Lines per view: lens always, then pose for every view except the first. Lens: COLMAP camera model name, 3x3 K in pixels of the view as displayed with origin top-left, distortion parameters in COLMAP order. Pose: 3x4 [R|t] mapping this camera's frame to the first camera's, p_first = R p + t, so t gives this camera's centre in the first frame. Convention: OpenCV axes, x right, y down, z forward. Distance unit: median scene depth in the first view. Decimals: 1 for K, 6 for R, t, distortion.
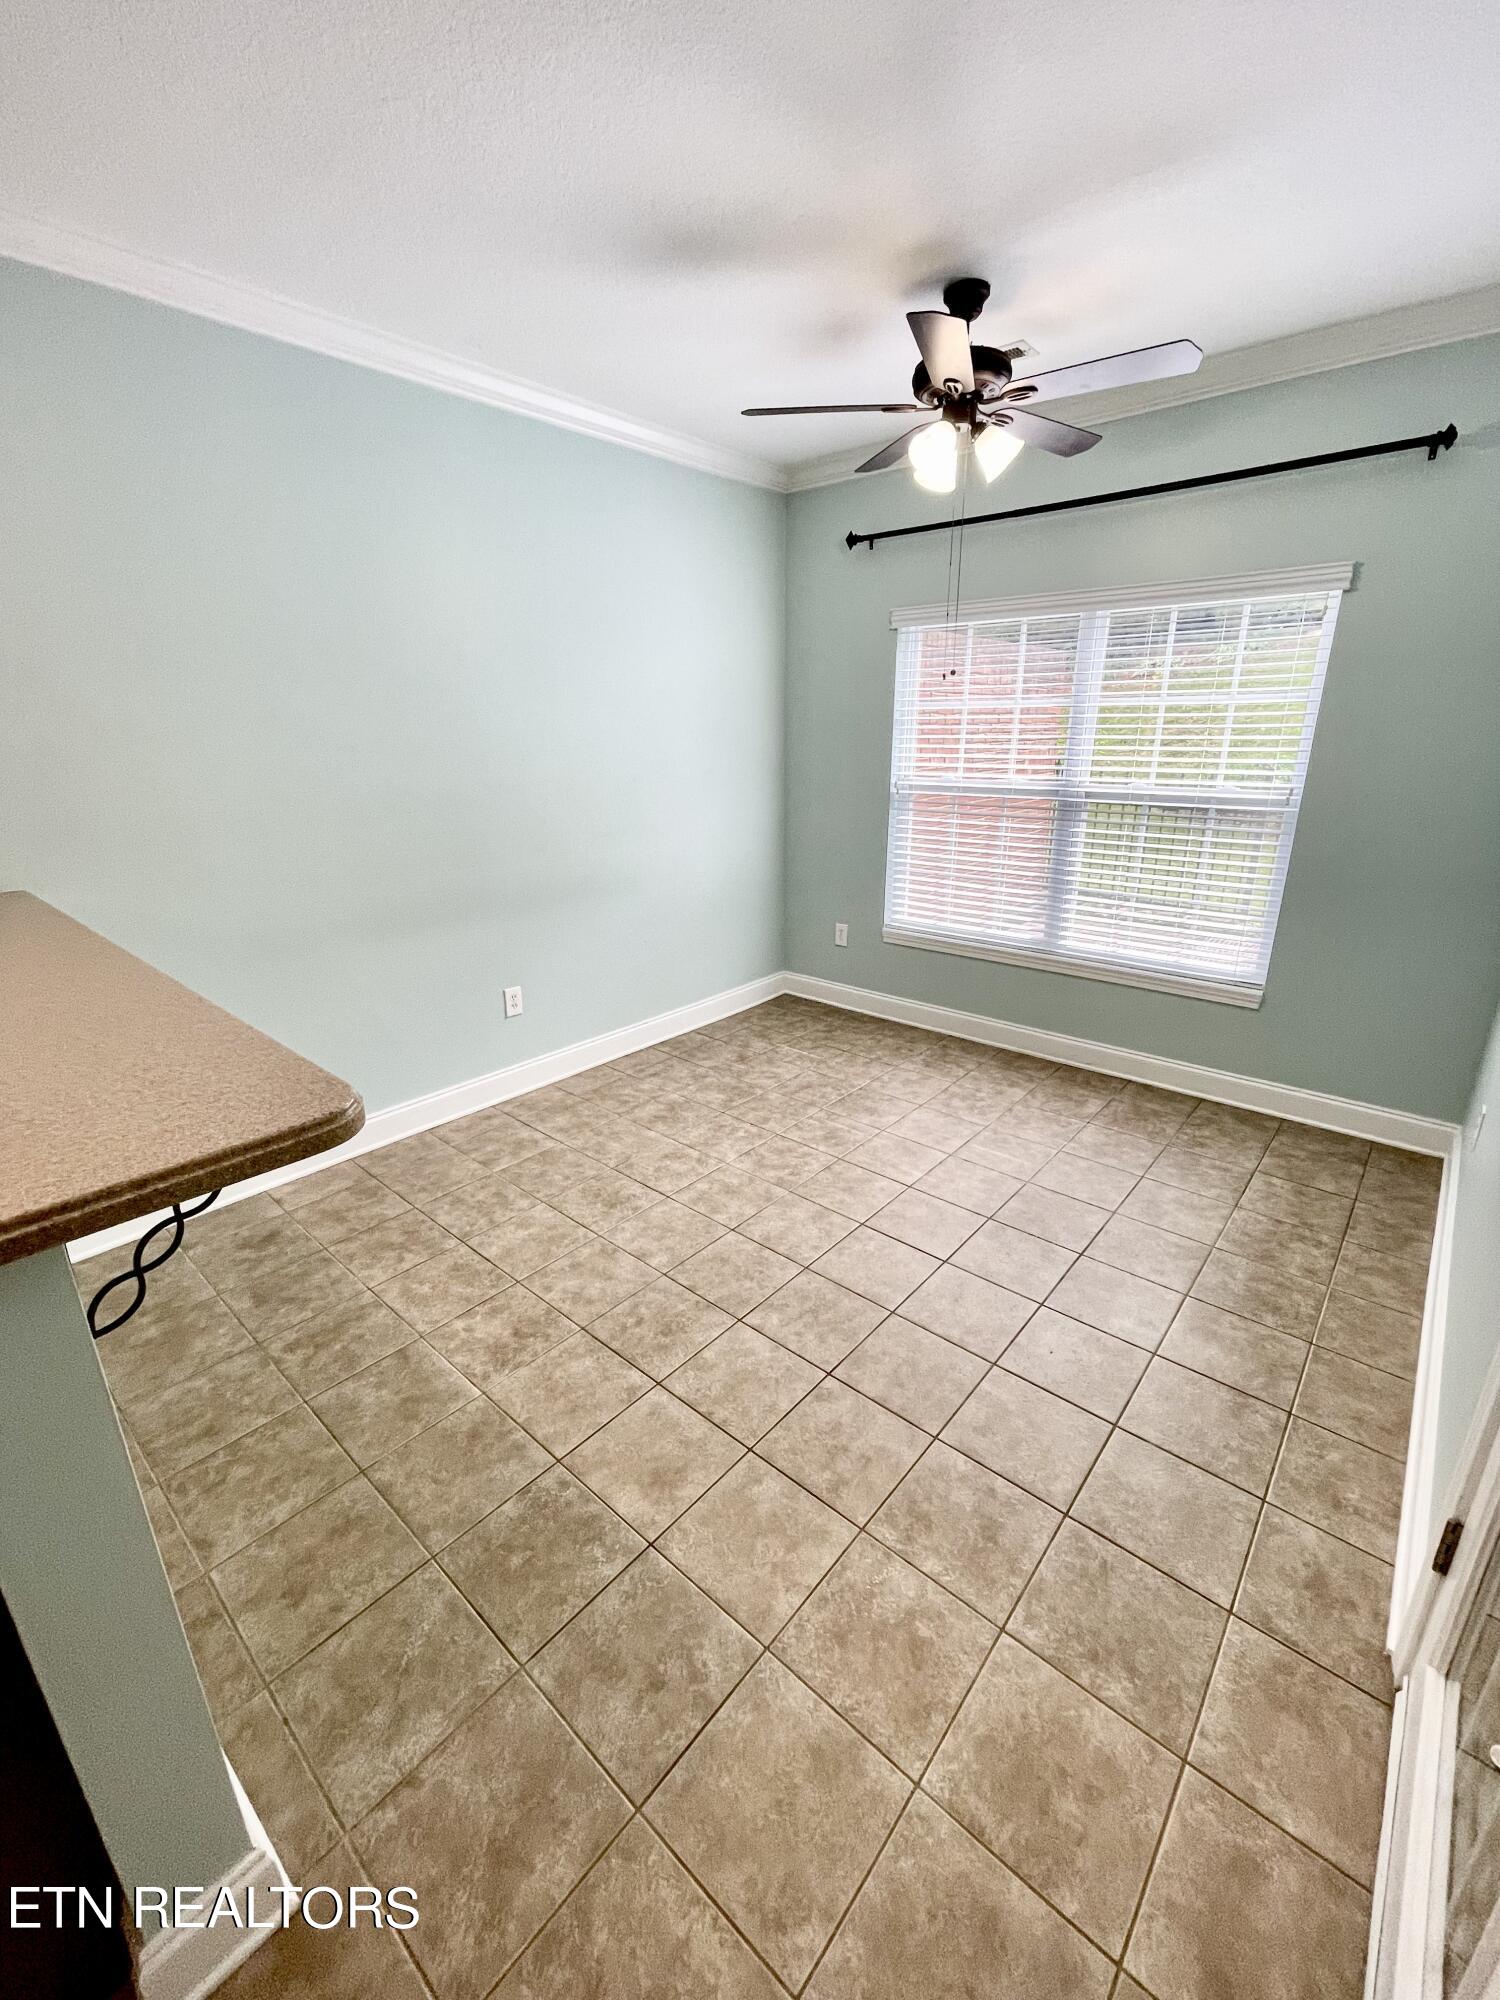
lens RADIAL K [[822.1, 0, 744.5], [0, 822.1, 1003.1], [0, 0, 1]] dist [-0.003916, 0.000114]
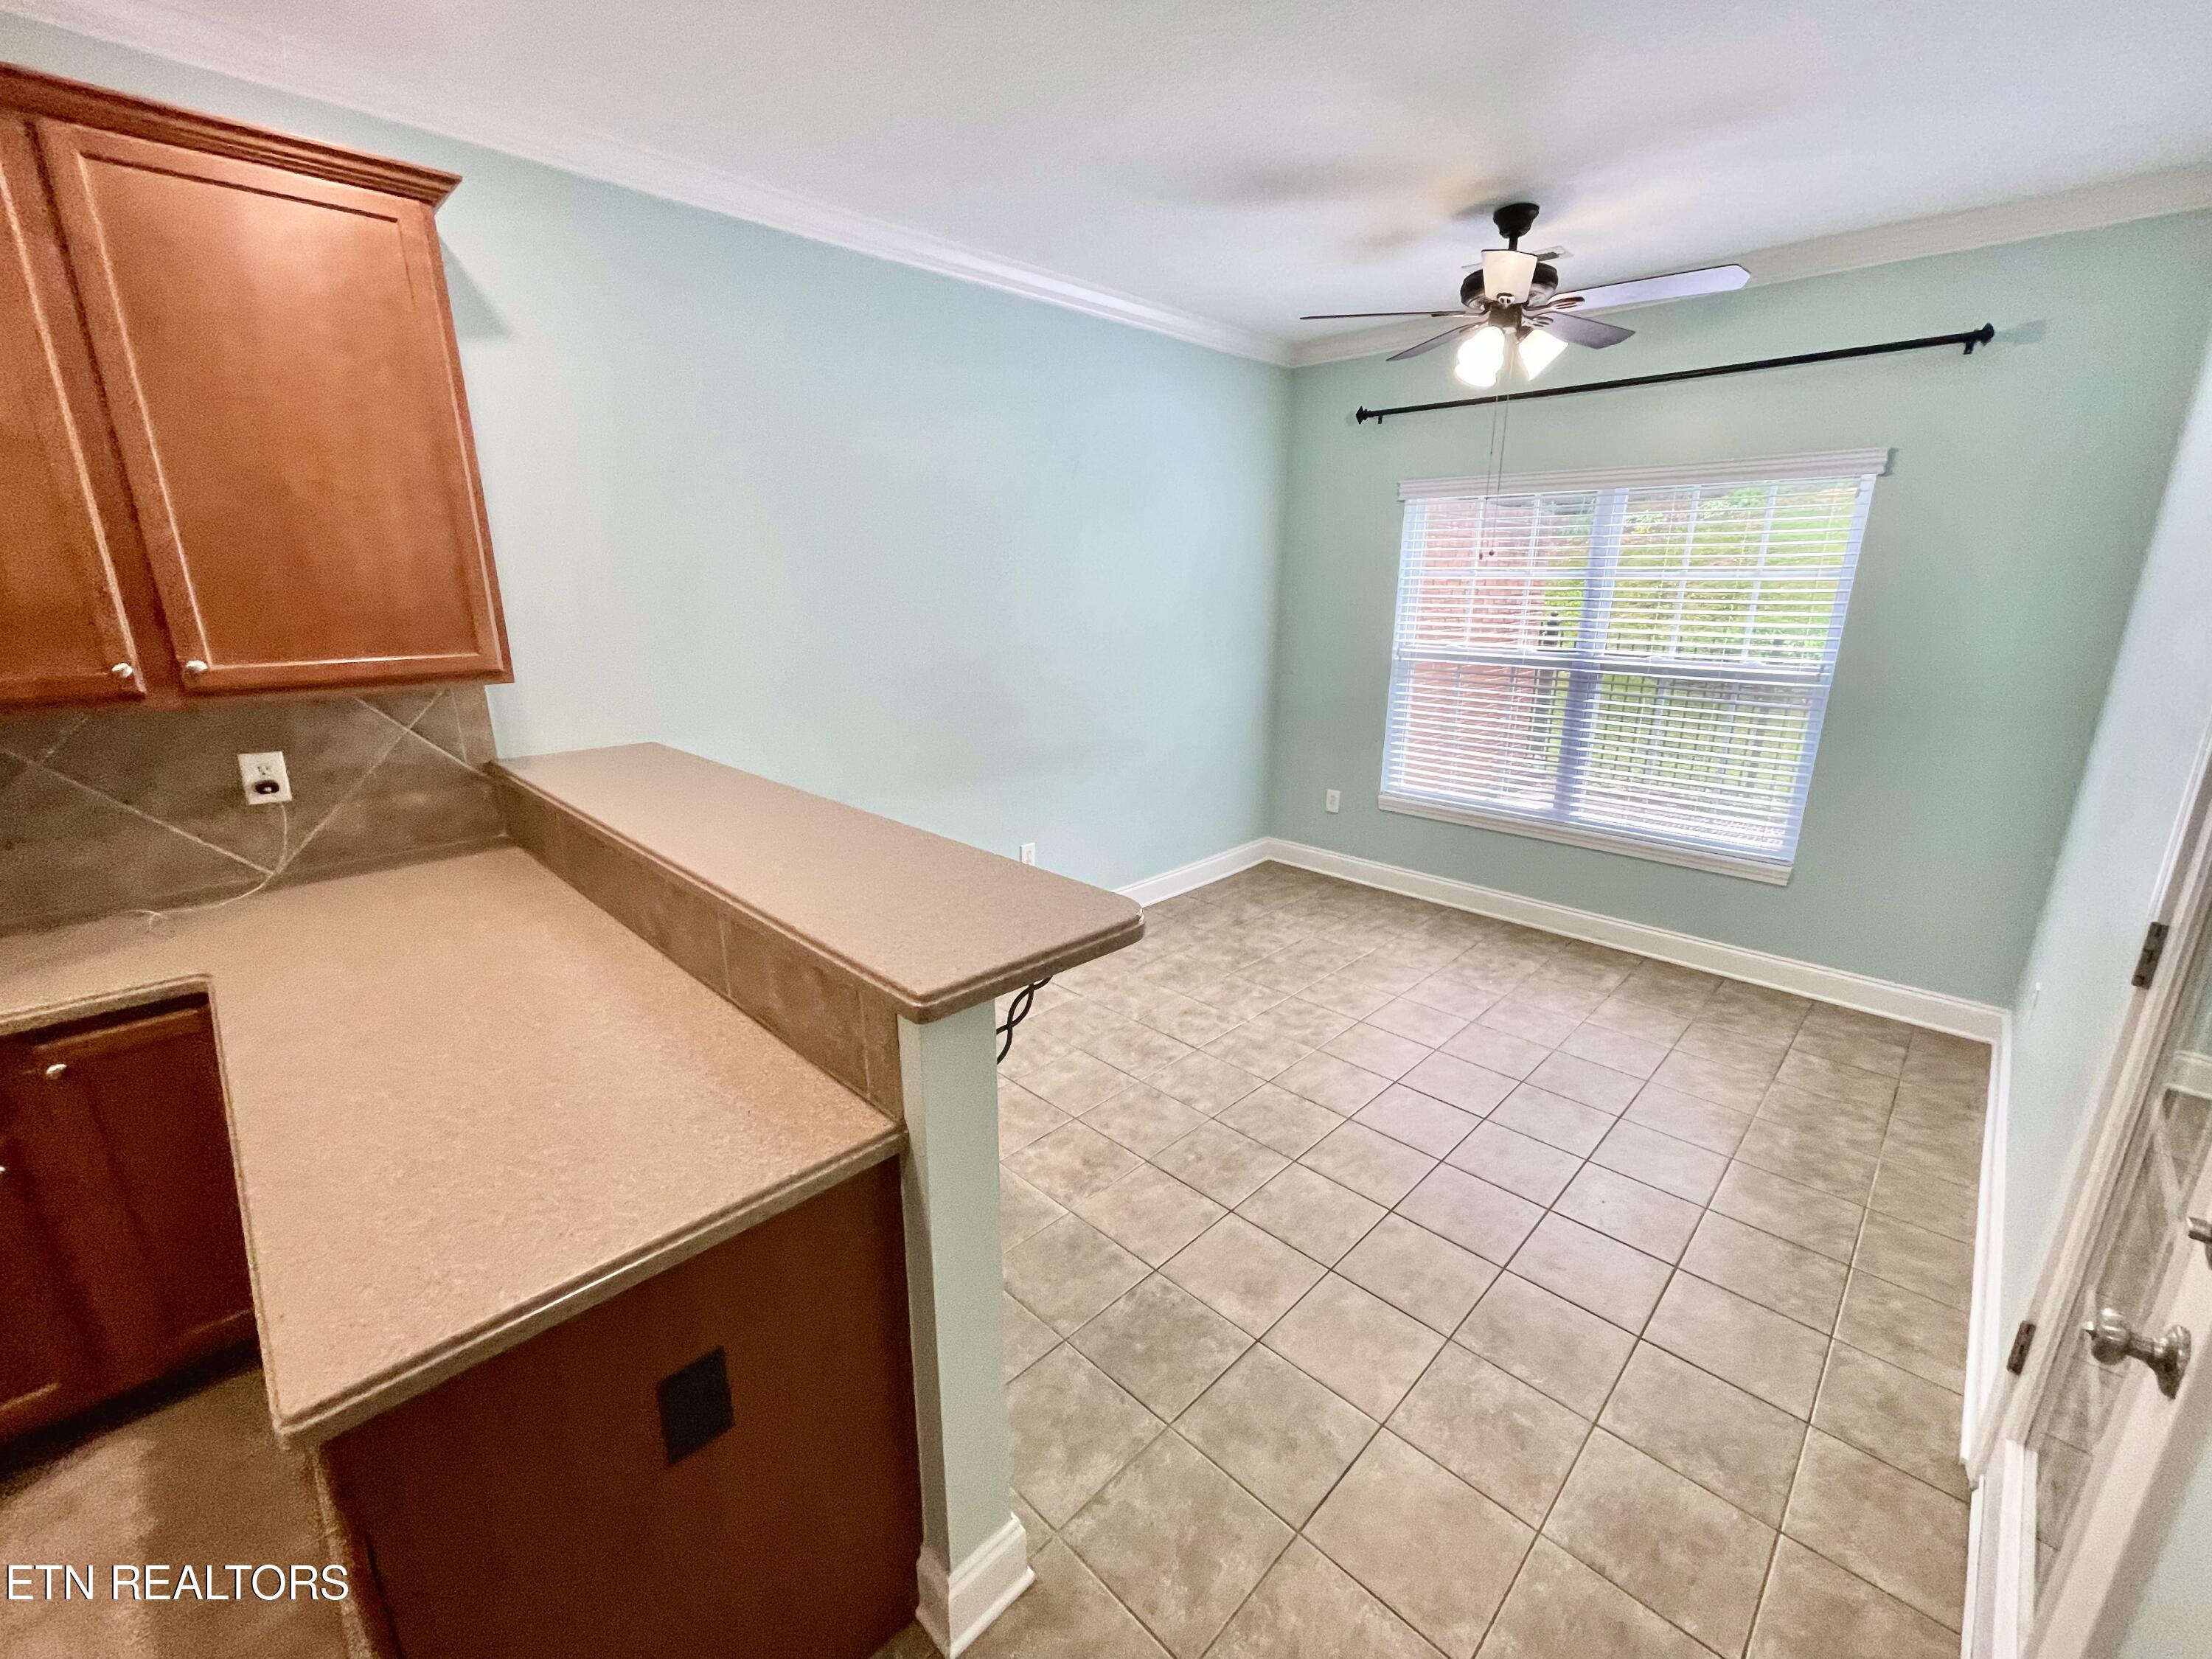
lens RADIAL K [[909.2, 0, 1099.3], [0, 909.2, 830.9], [0, 0, 1]] dist [-0.003916, 0.000114]
pose [[0.997921, 0.025364, -0.059243, -0.202455], [-0.028346, 0.998344, -0.050050, 0.029589], [0.057876, 0.051626, 0.996988, -0.202880]]
